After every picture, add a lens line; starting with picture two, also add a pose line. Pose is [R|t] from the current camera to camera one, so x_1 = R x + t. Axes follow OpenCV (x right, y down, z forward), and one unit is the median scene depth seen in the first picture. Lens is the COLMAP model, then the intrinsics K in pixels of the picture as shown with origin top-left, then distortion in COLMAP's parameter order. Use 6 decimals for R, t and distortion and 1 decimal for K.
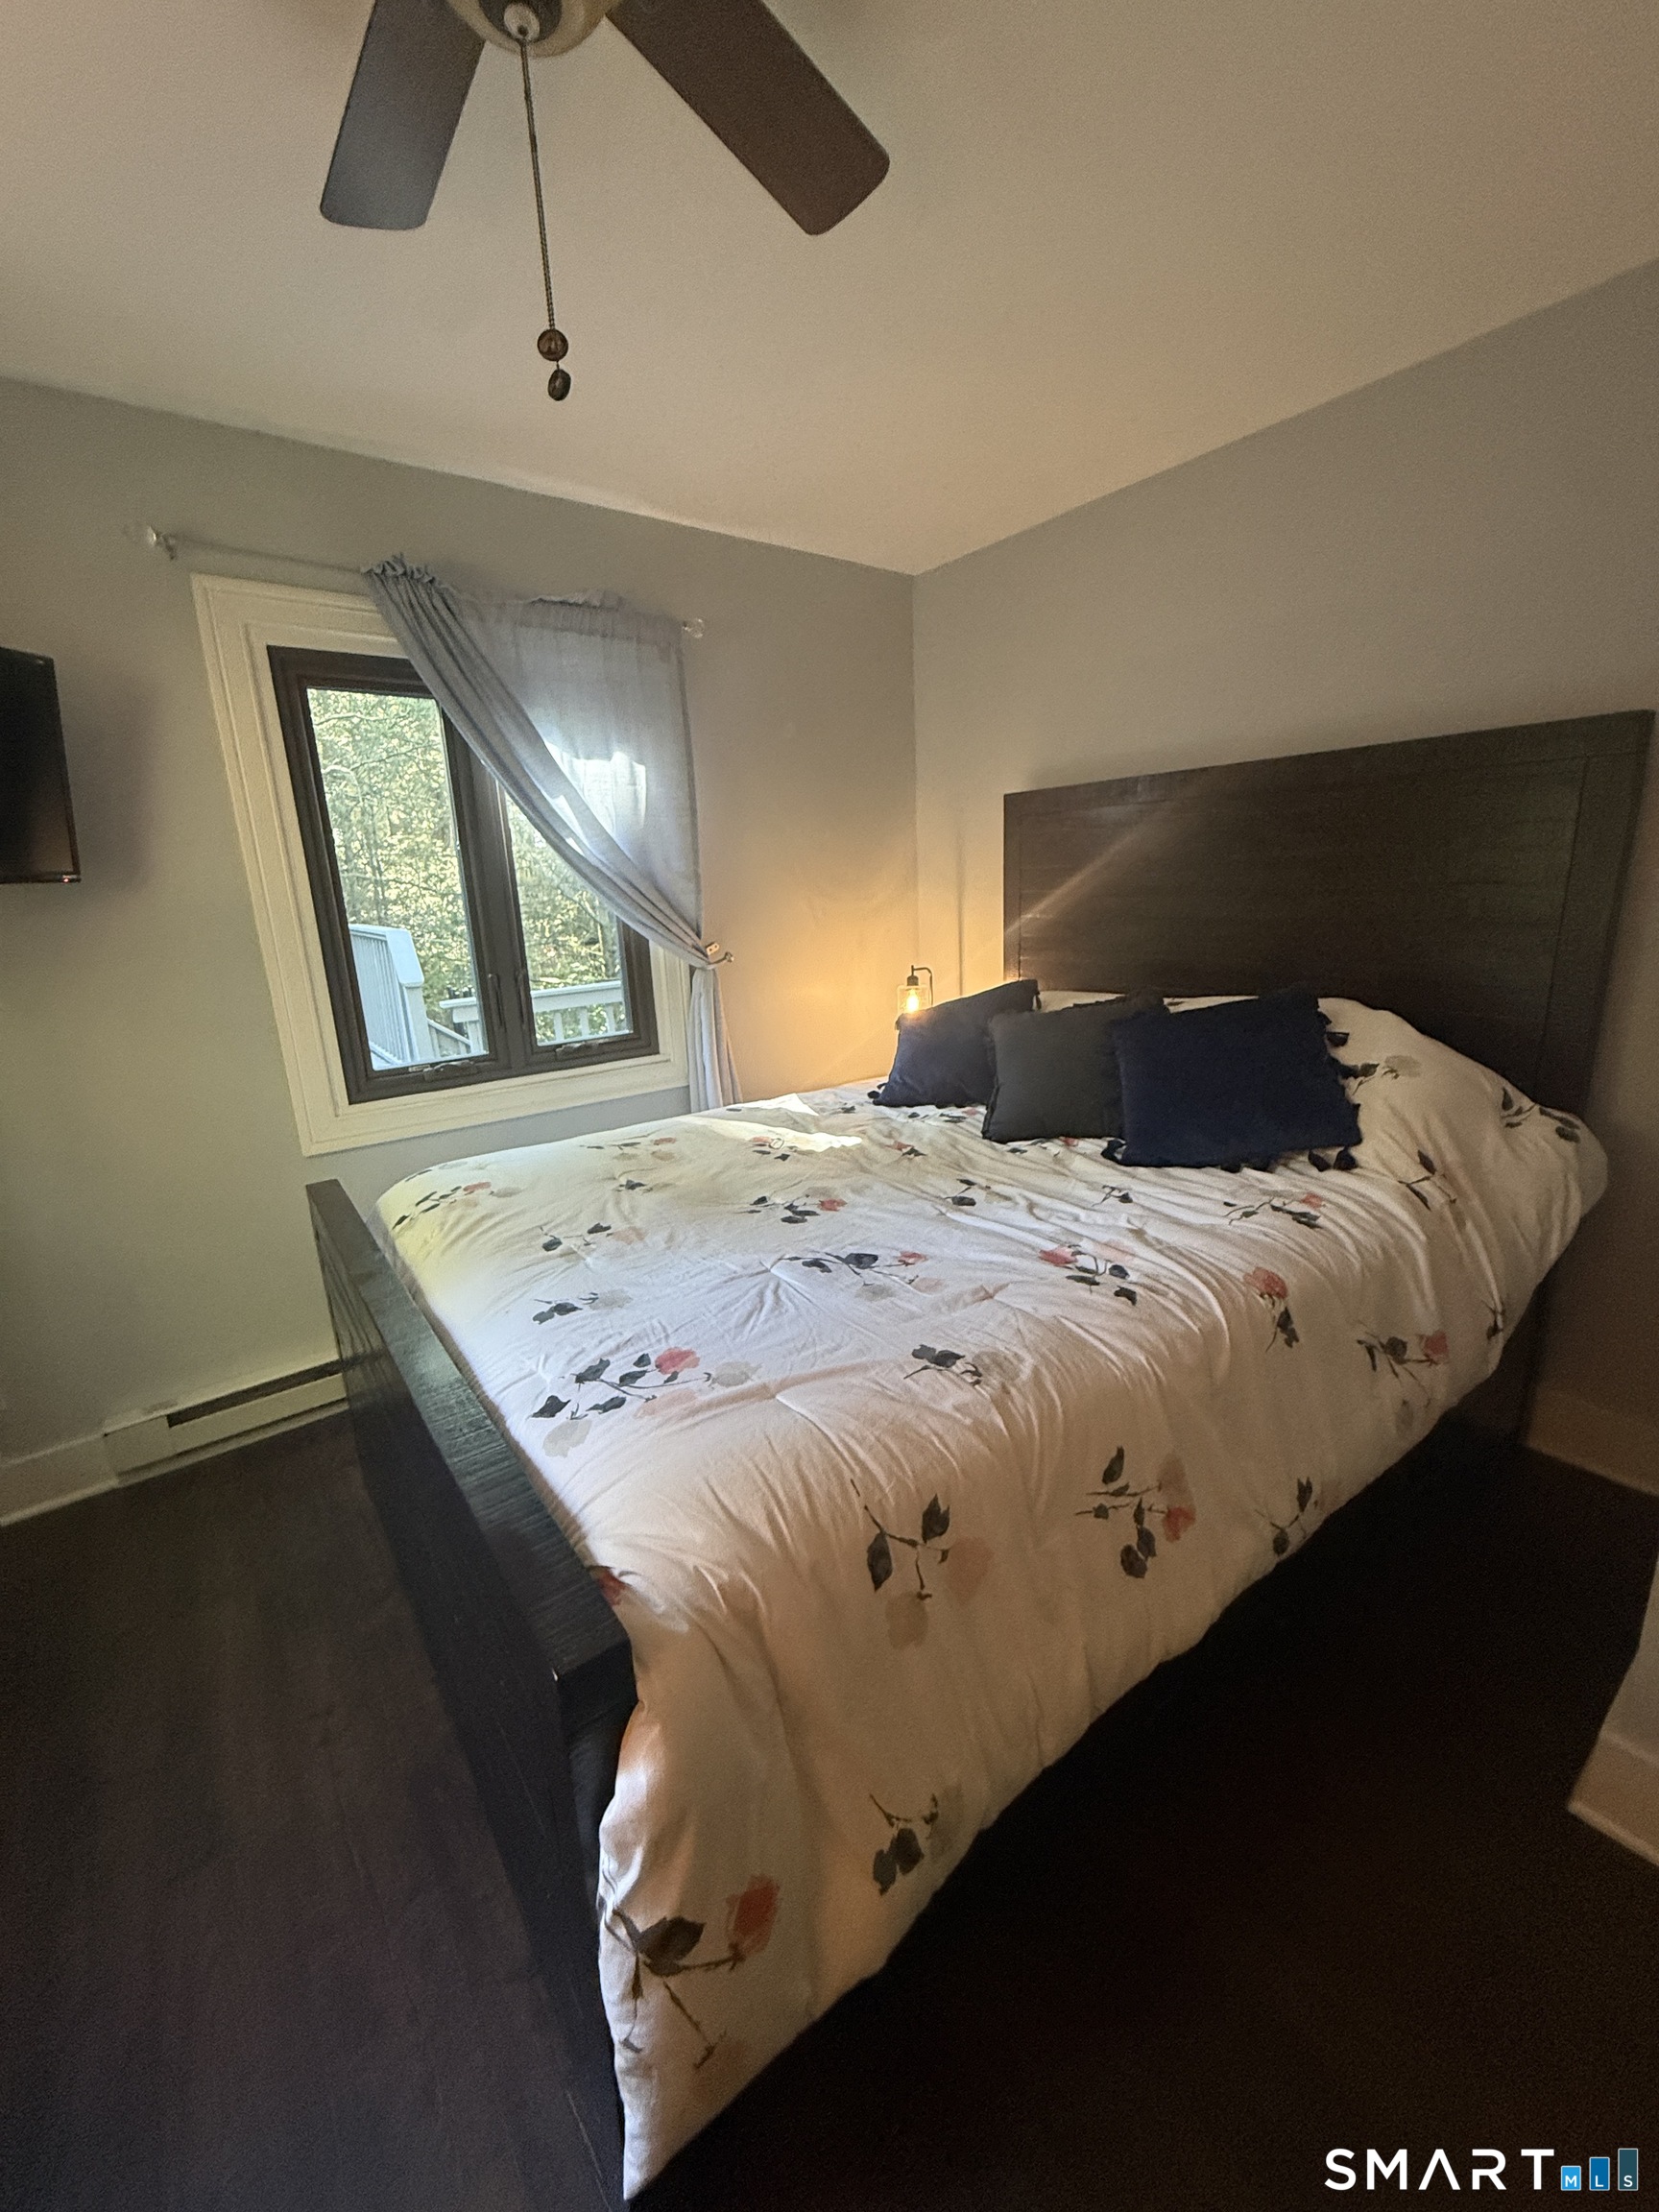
lens RADIAL K [[883.5, 0, 829.5], [0, 883.5, 1106.0], [0, 0, 1]] dist [0.001419, -0.000197]
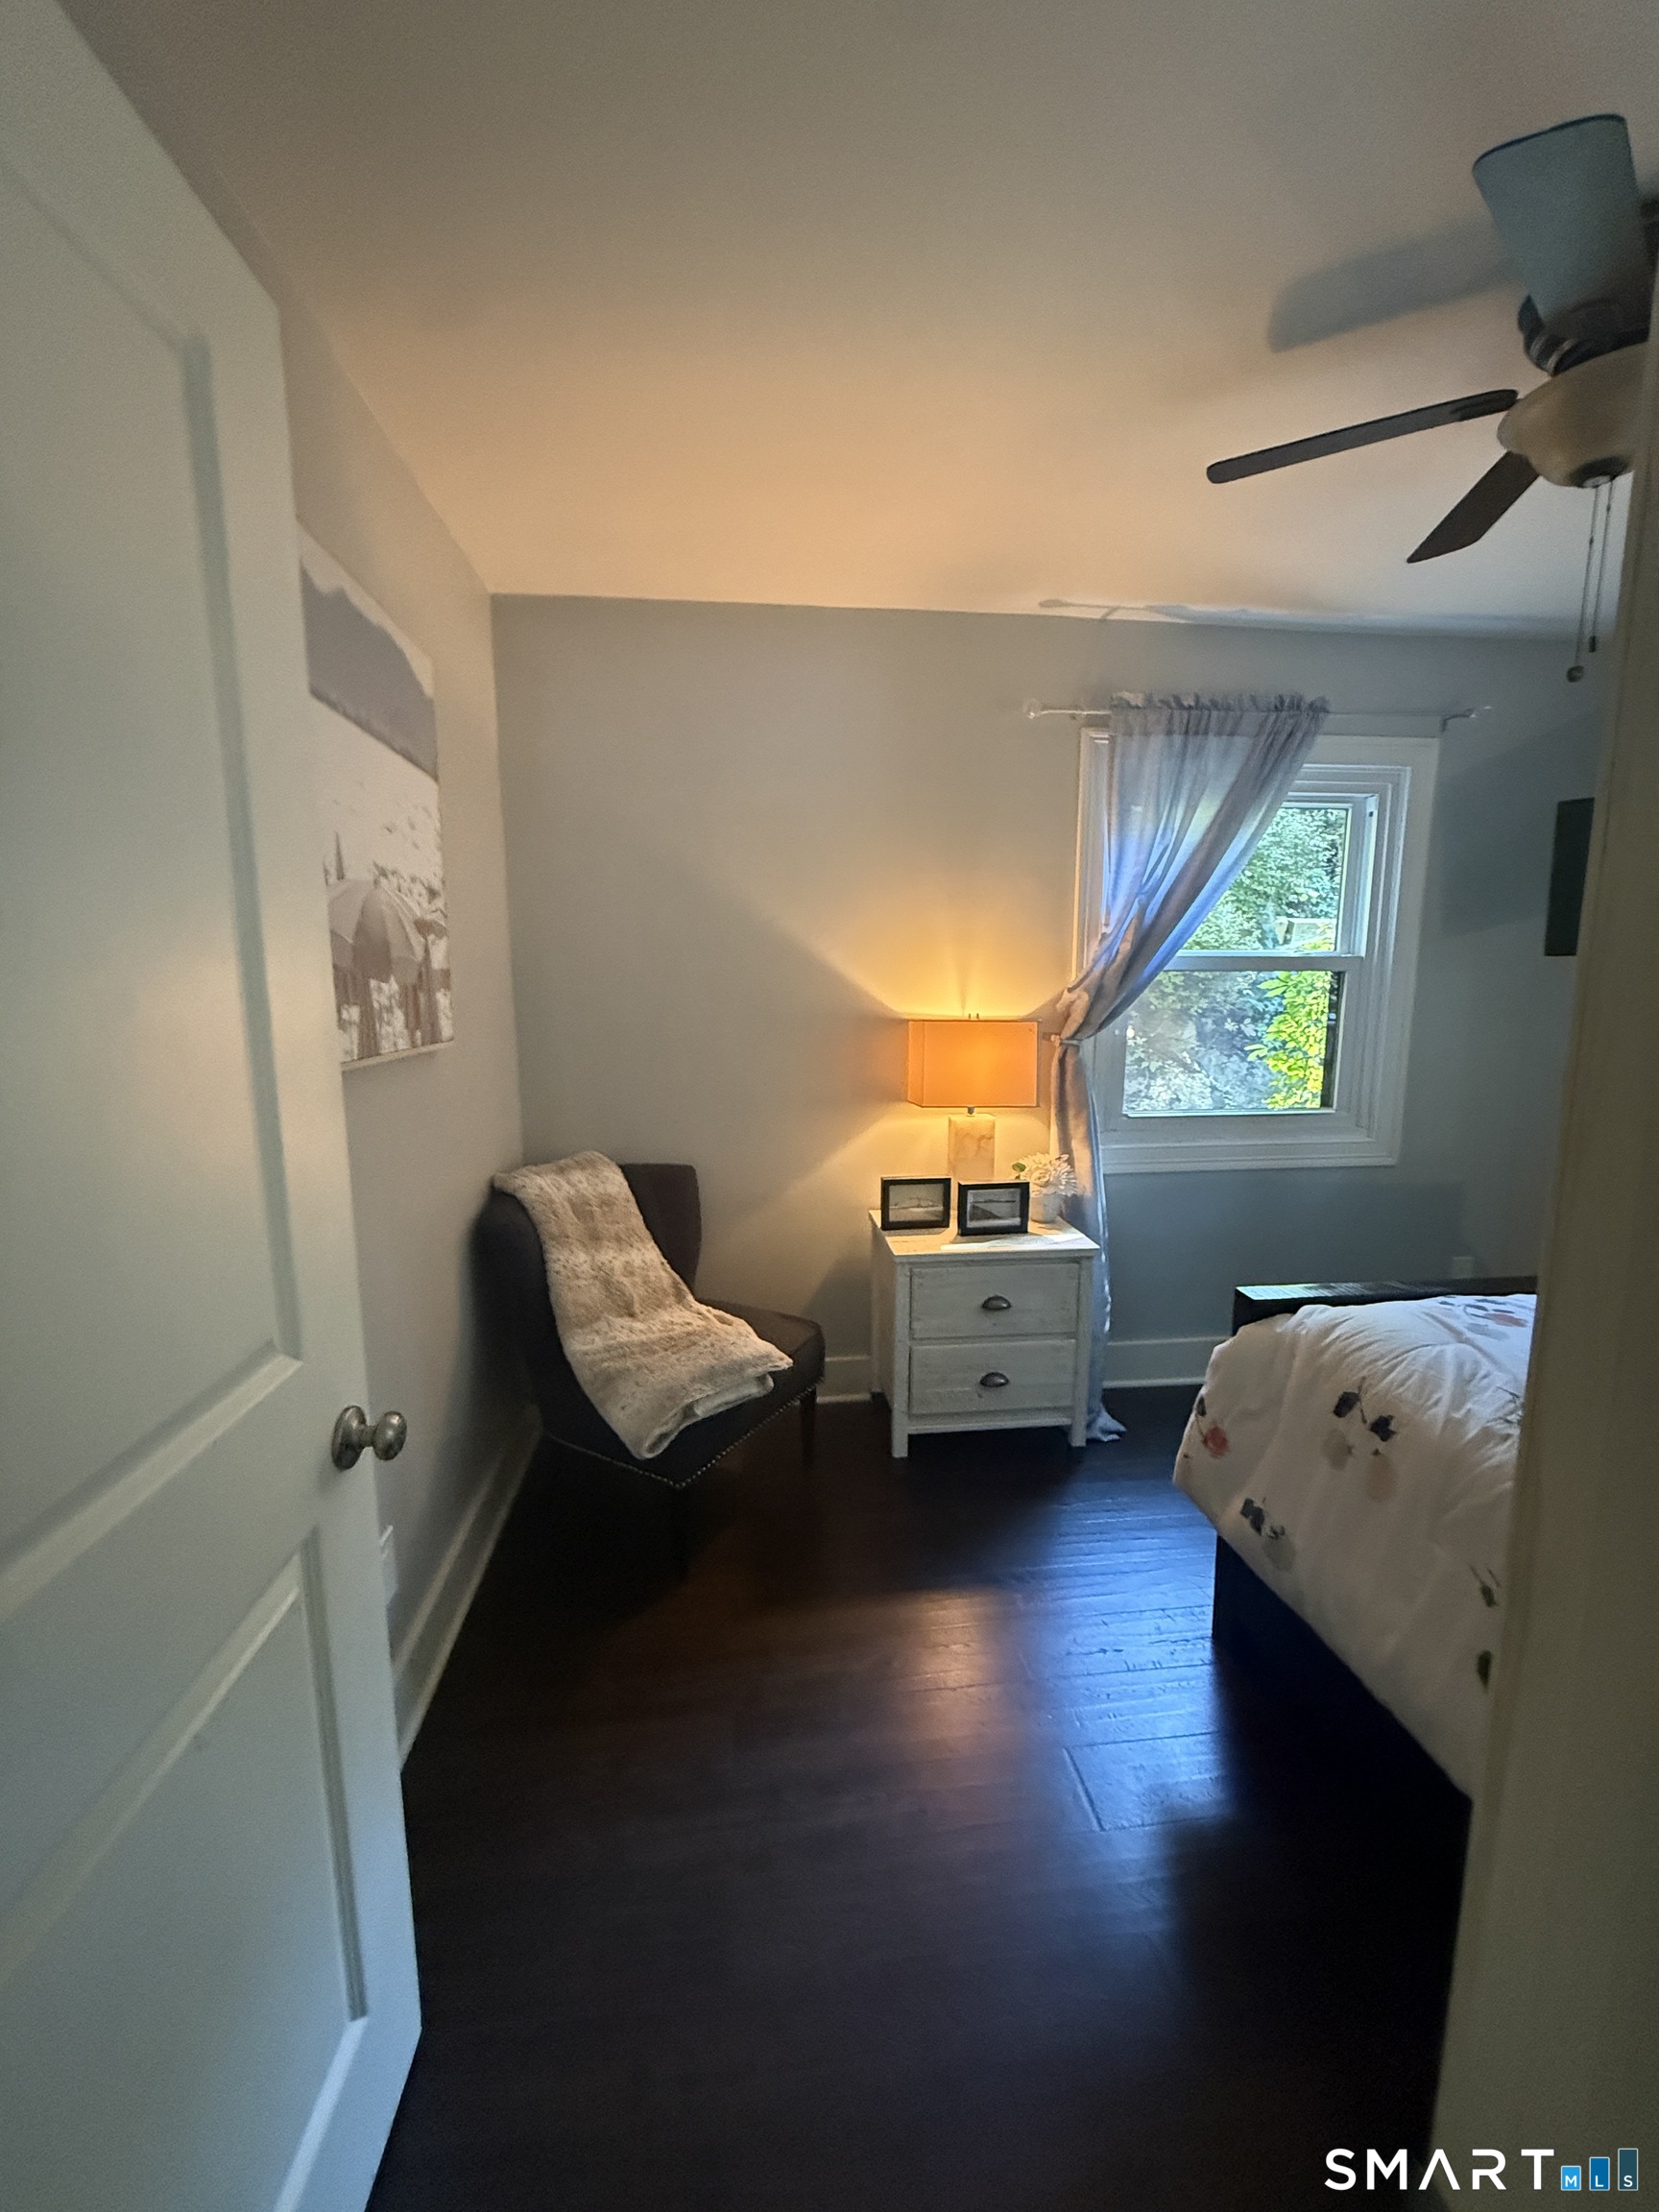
lens RADIAL K [[883.5, 0, 829.5], [0, 883.5, 1106.0], [0, 0, 1]] dist [0.001419, -0.000197]
pose [[-0.521479, 0.162105, -0.837724, 1.612744], [-0.196691, 0.932509, 0.302885, -0.250222], [0.830285, 0.322720, -0.454399, 0.718060]]
